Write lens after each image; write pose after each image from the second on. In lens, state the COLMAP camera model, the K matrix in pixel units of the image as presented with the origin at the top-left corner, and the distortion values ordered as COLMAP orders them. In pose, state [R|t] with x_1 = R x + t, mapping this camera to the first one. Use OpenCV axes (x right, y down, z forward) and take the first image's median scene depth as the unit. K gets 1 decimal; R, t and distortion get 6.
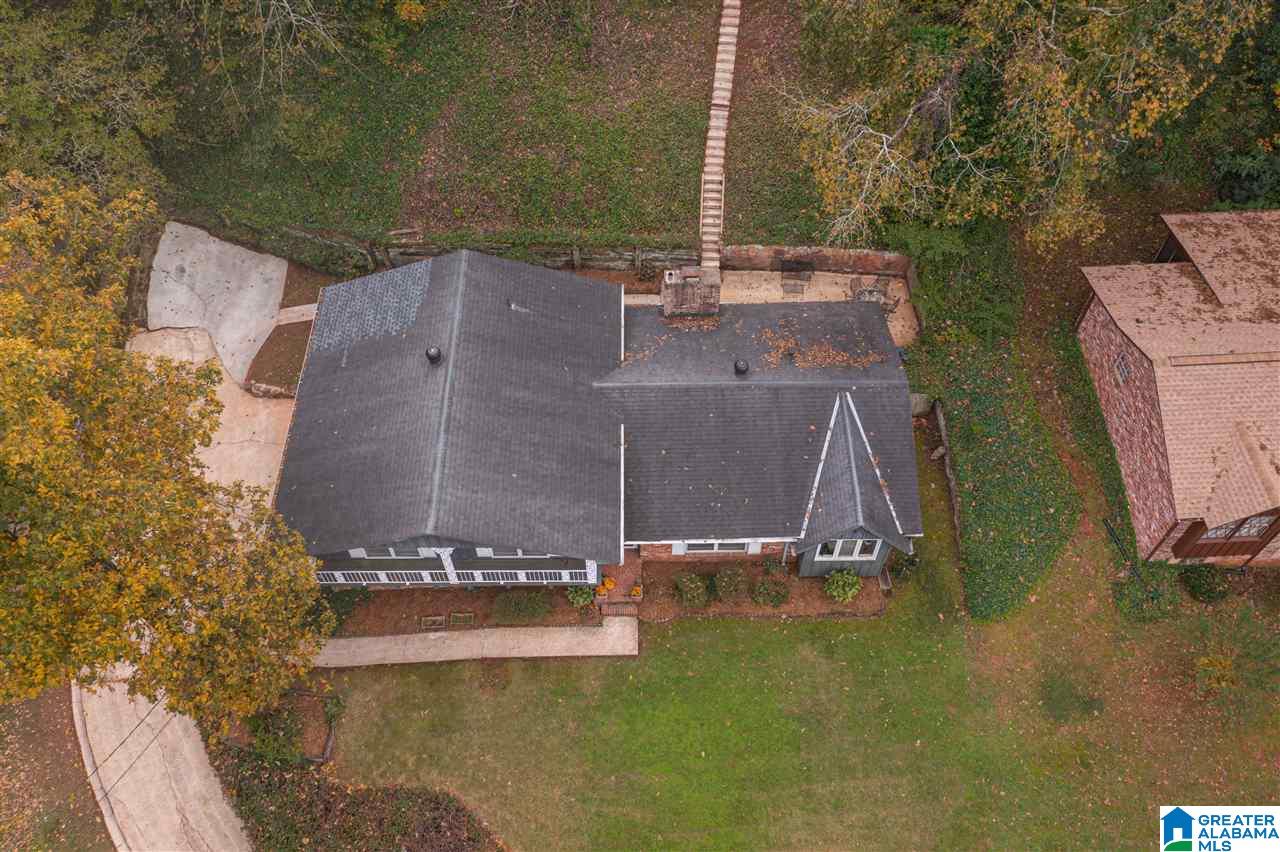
lens RADIAL K [[1128.6, 0, 640.0], [0, 1128.6, 426.0], [0, 0, 1]] dist [-0.003567, -0.000185]
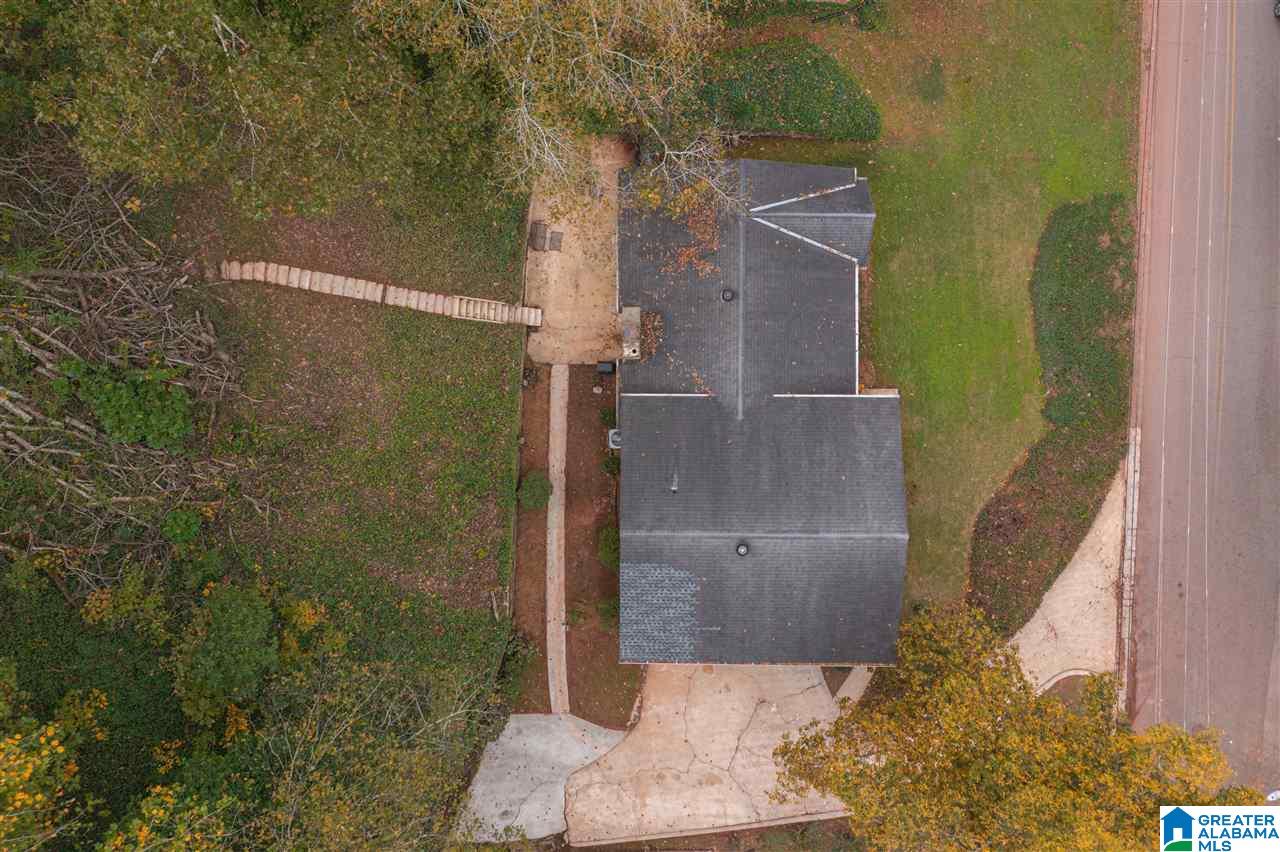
lens RADIAL K [[1128.6, 0, 640.0], [0, 1128.6, 426.0], [0, 0, 1]] dist [-0.003567, -0.000185]
pose [[0.012641, -0.999911, 0.004369, -0.055073], [0.794076, 0.012694, 0.607686, -0.852044], [-0.607688, -0.004212, 0.794165, 0.102739]]
